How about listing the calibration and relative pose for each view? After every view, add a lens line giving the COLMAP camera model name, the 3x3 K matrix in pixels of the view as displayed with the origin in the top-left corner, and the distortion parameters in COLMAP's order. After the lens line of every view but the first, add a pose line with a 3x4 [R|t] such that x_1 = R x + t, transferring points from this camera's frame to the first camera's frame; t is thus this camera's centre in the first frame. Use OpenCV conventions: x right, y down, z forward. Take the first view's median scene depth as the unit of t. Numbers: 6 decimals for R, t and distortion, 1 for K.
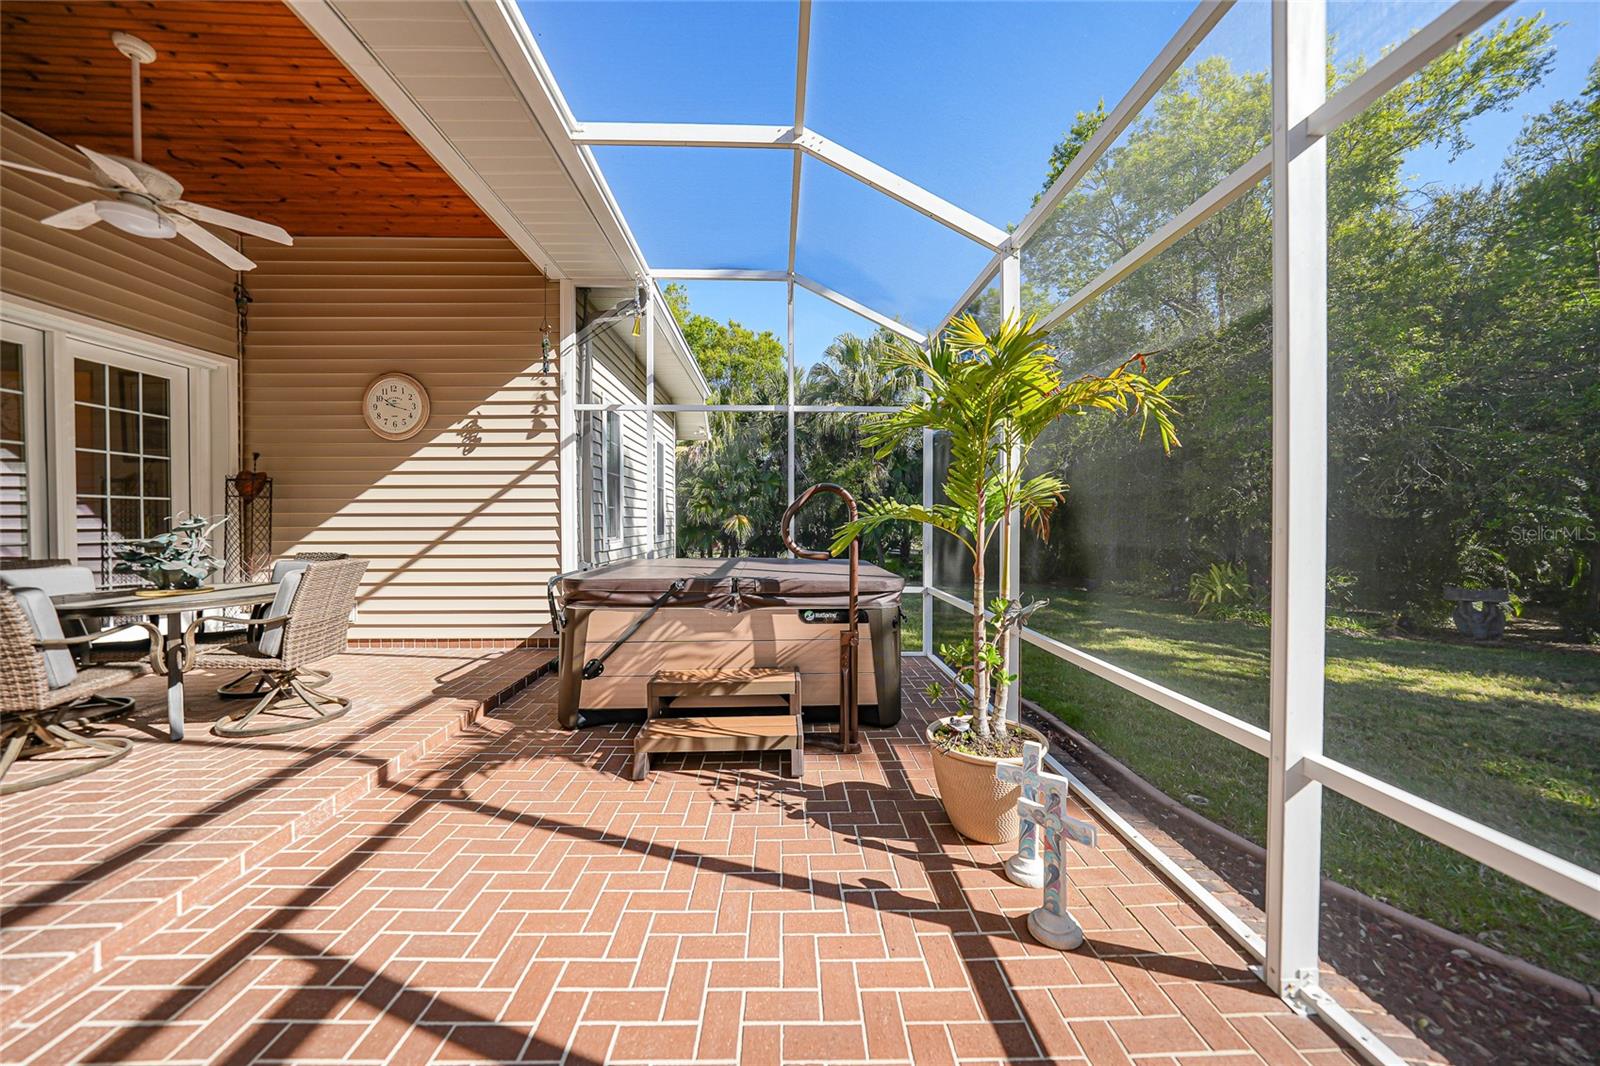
lens RADIAL K [[575.4, 0, 800.0], [0, 575.4, 533.0], [0, 0, 1]] dist [-0.030081, 0.007524]
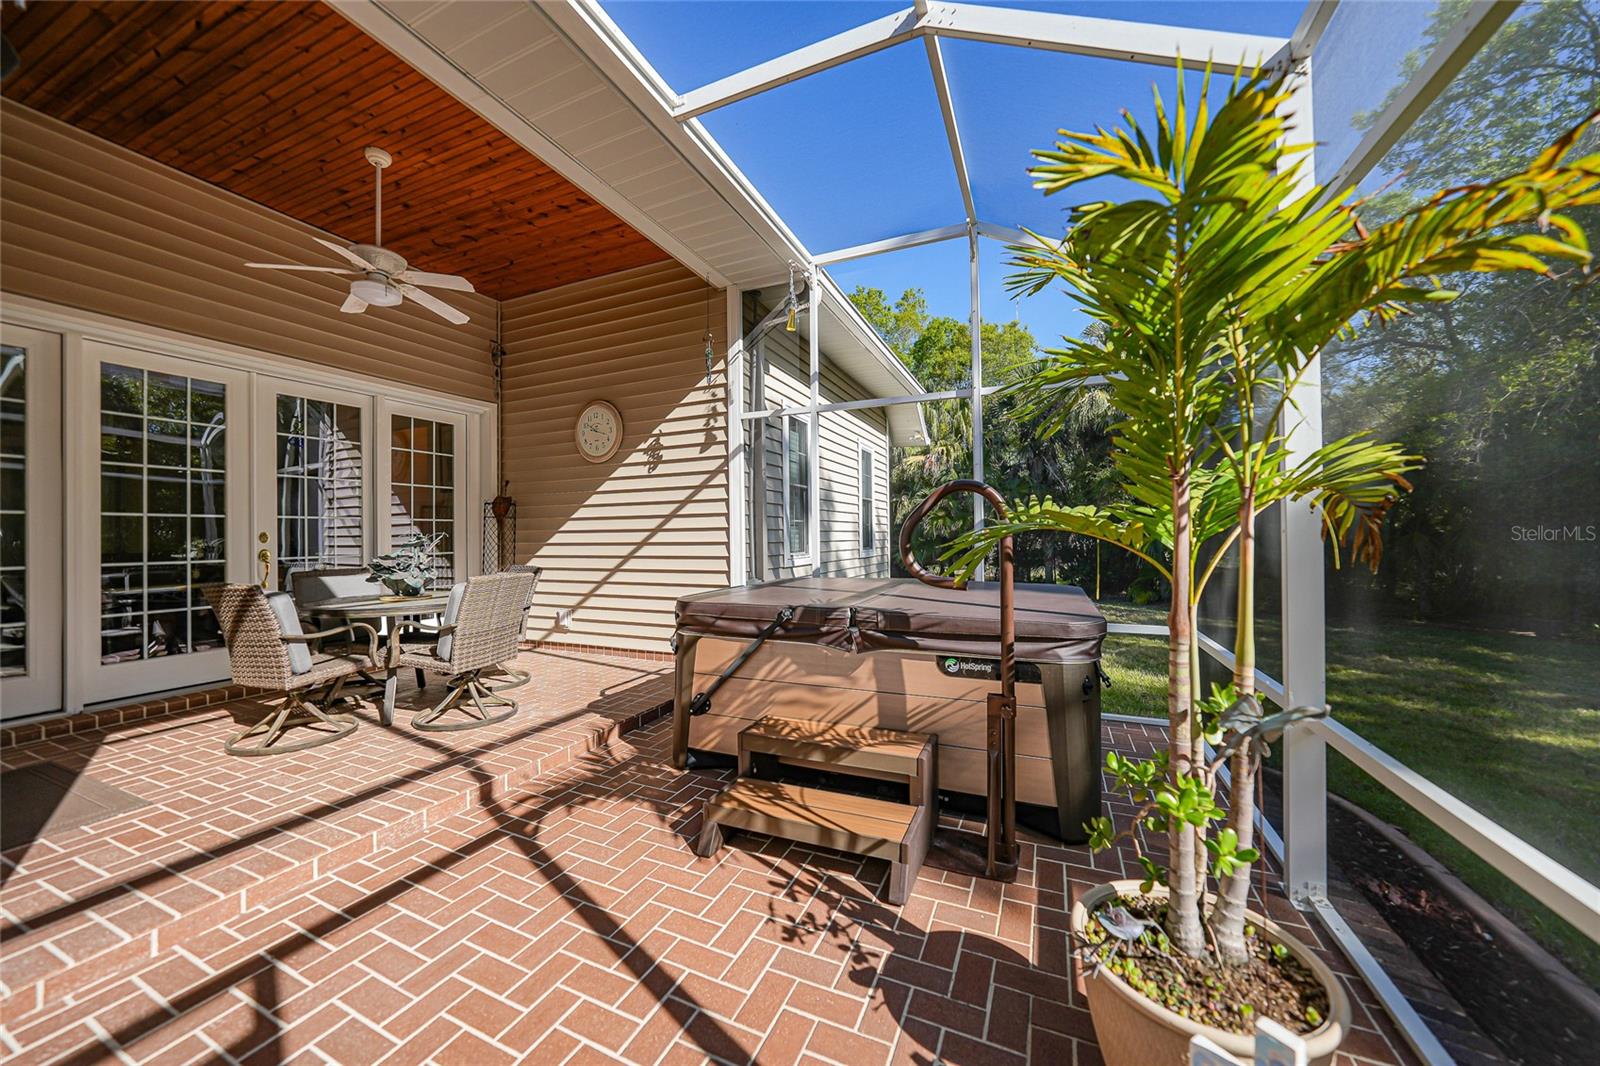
lens RADIAL K [[575.4, 0, 800.0], [0, 575.4, 533.0], [0, 0, 1]] dist [-0.030081, 0.007524]
pose [[0.895984, -0.009950, -0.443974, 0.169318], [-0.000289, 0.999736, -0.022989, -0.005290], [0.444086, 0.020726, 0.895745, 0.275195]]
